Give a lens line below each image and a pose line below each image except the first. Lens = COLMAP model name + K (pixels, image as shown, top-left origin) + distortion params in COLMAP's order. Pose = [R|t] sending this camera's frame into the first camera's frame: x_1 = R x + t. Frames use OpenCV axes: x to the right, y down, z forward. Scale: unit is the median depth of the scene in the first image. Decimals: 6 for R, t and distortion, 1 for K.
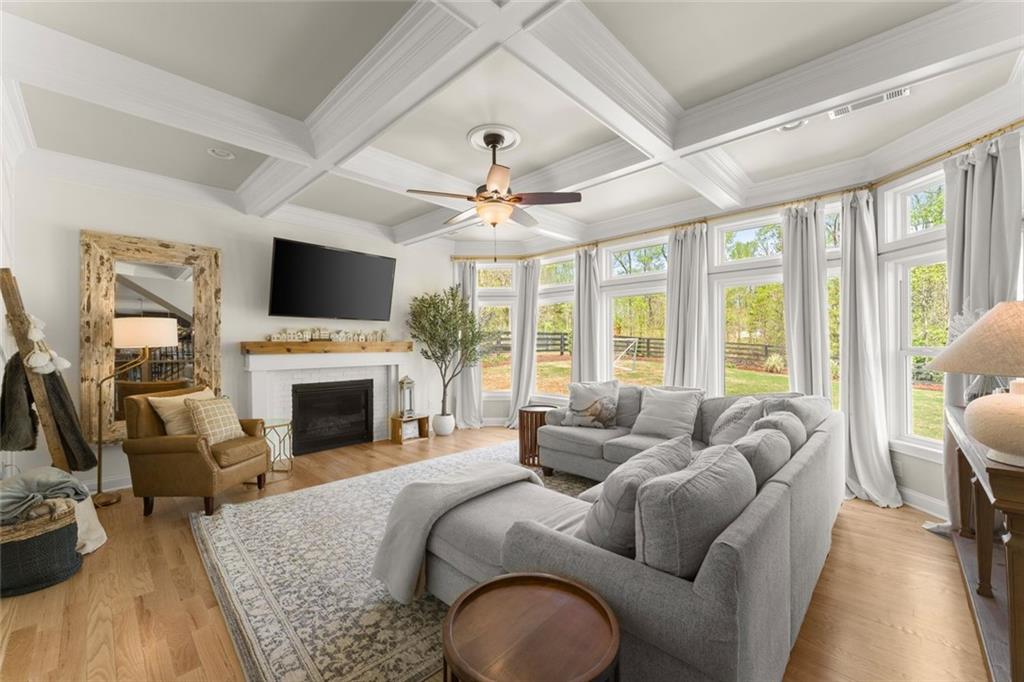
lens RADIAL K [[407.7, 0, 512.0], [0, 407.7, 341.0], [0, 0, 1]] dist [-0.000926, 0.000029]
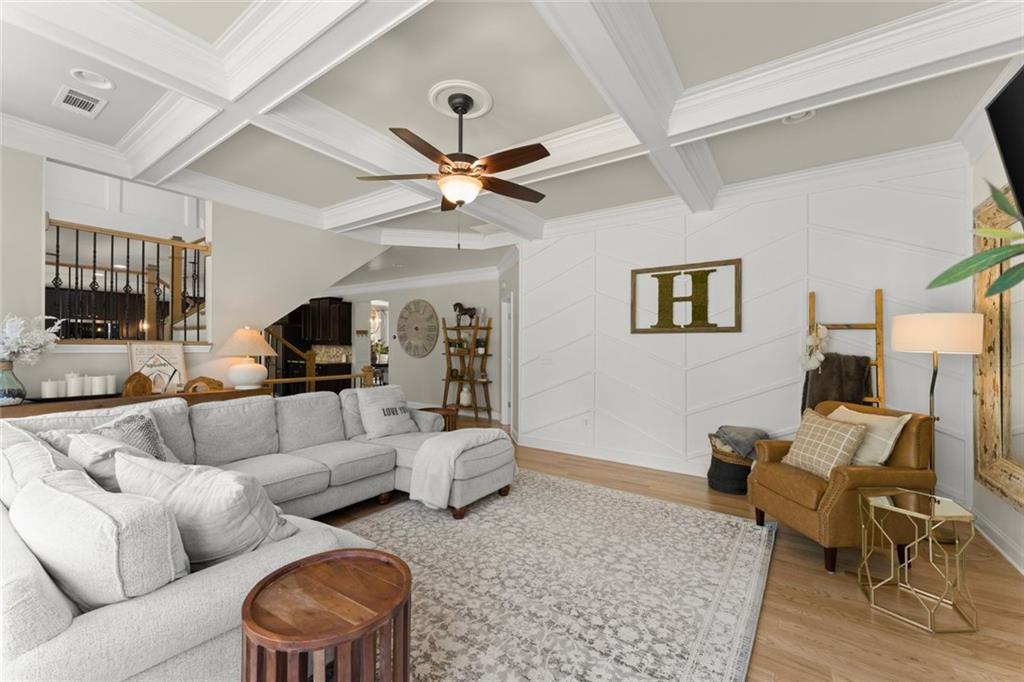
lens RADIAL K [[410.2, 0, 509.1], [0, 410.2, 338.9], [0, 0, 1]] dist [0.019084, 0.000040]
pose [[-0.987425, -0.007597, -0.157904, -0.004546], [-0.003776, 0.999693, -0.024485, 0.010408], [0.158041, -0.023581, -0.987151, 1.393237]]
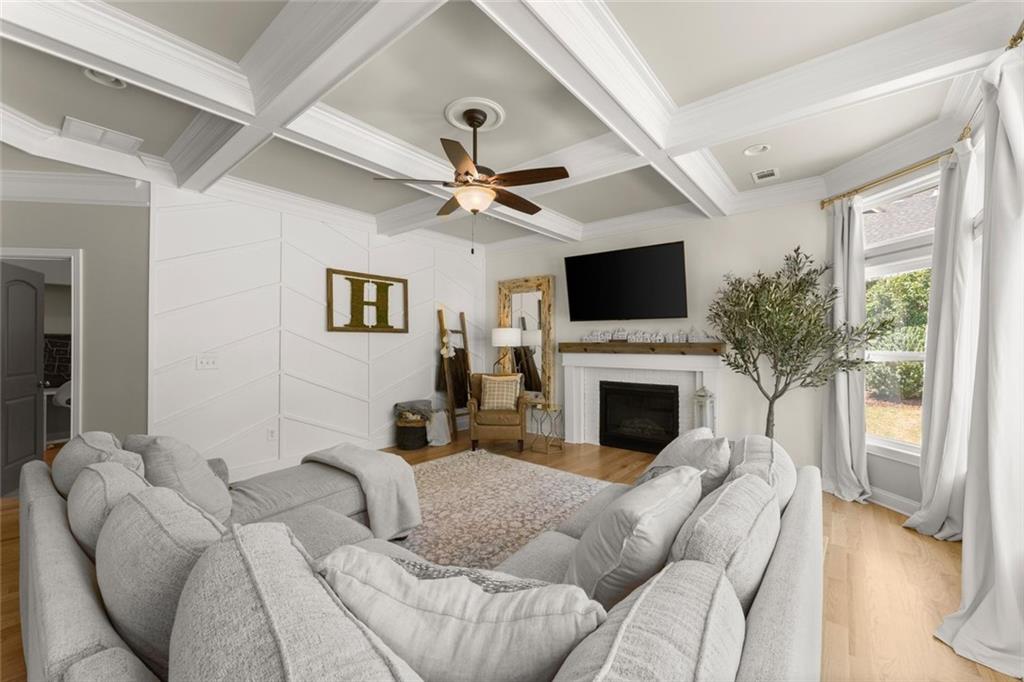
lens RADIAL K [[407.7, 0, 512.0], [0, 407.7, 341.0], [0, 0, 1]] dist [-0.000926, 0.000029]
pose [[0.081799, -0.000783, -0.996649, 0.642618], [0.004249, 0.999991, -0.000437, -0.003616], [0.996640, -0.004199, 0.081801, 0.759896]]
